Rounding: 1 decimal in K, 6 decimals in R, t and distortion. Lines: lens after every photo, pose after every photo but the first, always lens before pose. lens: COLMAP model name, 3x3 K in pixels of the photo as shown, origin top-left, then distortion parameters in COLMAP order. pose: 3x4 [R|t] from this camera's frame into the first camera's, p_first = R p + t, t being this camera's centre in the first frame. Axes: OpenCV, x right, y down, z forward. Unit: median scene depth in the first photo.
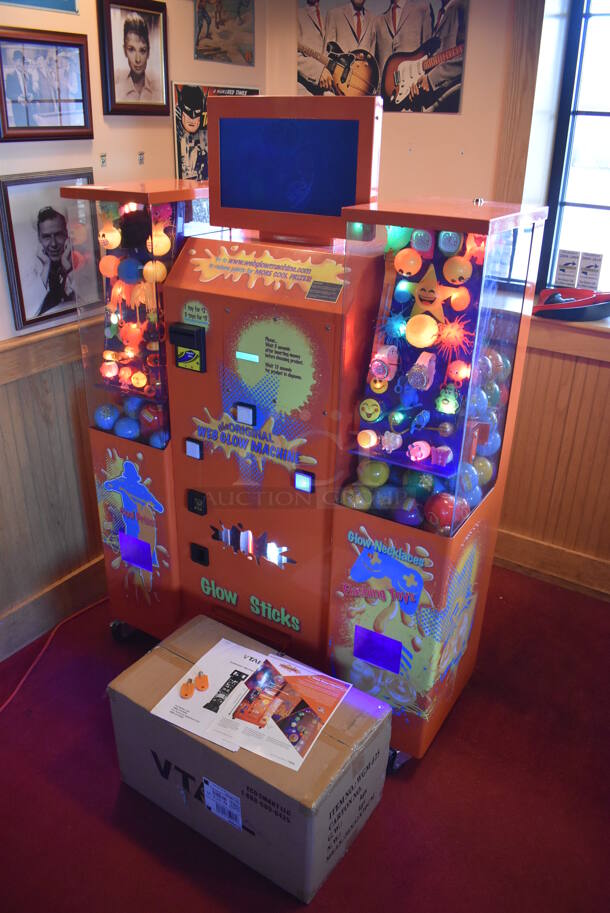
lens RADIAL K [[706.8, 0, 307.2], [0, 706.8, 459.7], [0, 0, 1]] dist [-0.099537, 0.016940]
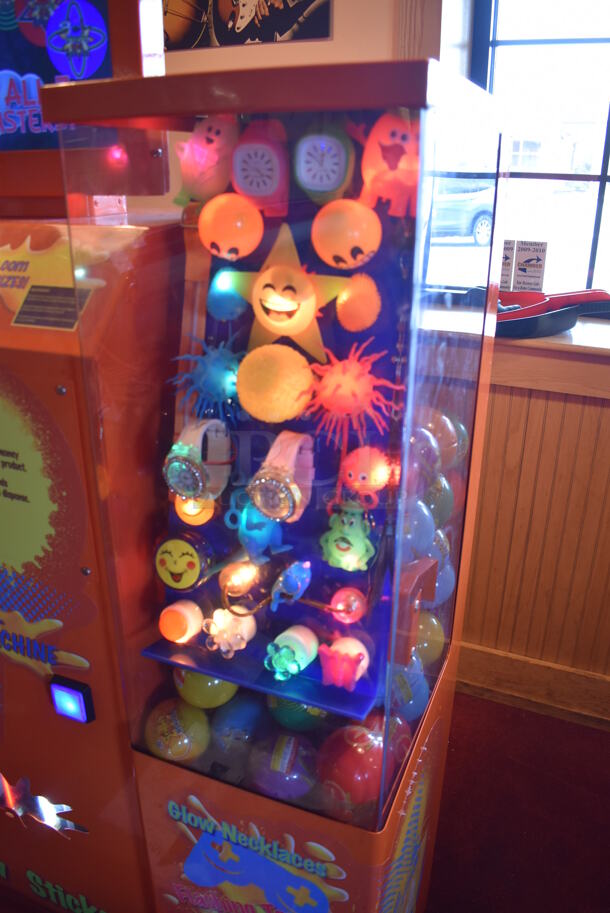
lens RADIAL K [[706.8, 0, 307.2], [0, 706.8, 459.7], [0, 0, 1]] dist [-0.099537, 0.016940]
pose [[0.987444, -0.077784, 0.137488, 0.102329], [0.083186, 0.995955, -0.033980, -0.103094], [-0.134289, 0.044991, 0.989920, 0.490556]]
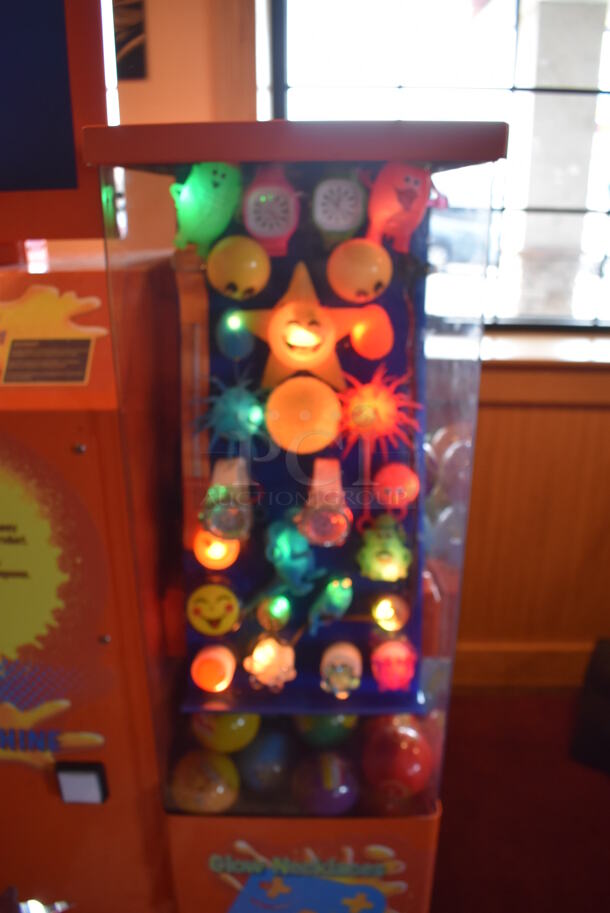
lens RADIAL K [[701.1, 0, 307.8], [0, 701.1, 460.6], [0, 0, 1]] dist [-0.101095, 0.013740]
pose [[0.859371, -0.204875, 0.468516, -0.039996], [0.236269, 0.971651, -0.008487, -0.128837], [-0.453495, 0.117990, 0.883414, 0.521877]]
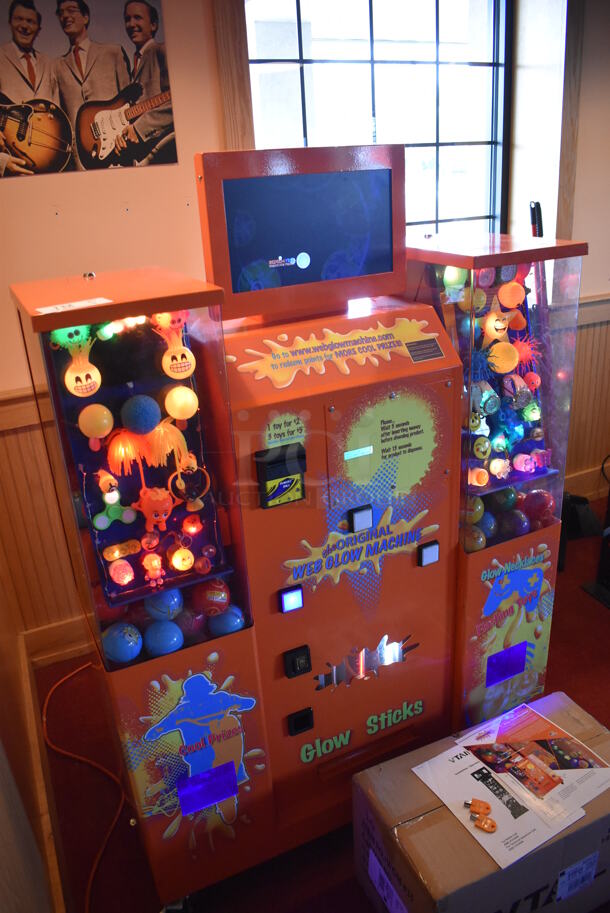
lens RADIAL K [[706.8, 0, 307.2], [0, 706.8, 459.7], [0, 0, 1]] dist [-0.099537, 0.016940]
pose [[0.536475, -0.377264, 0.754895, -0.727624], [0.423351, 0.894126, 0.145987, -0.276956], [-0.730047, 0.241268, 0.639391, 0.490698]]
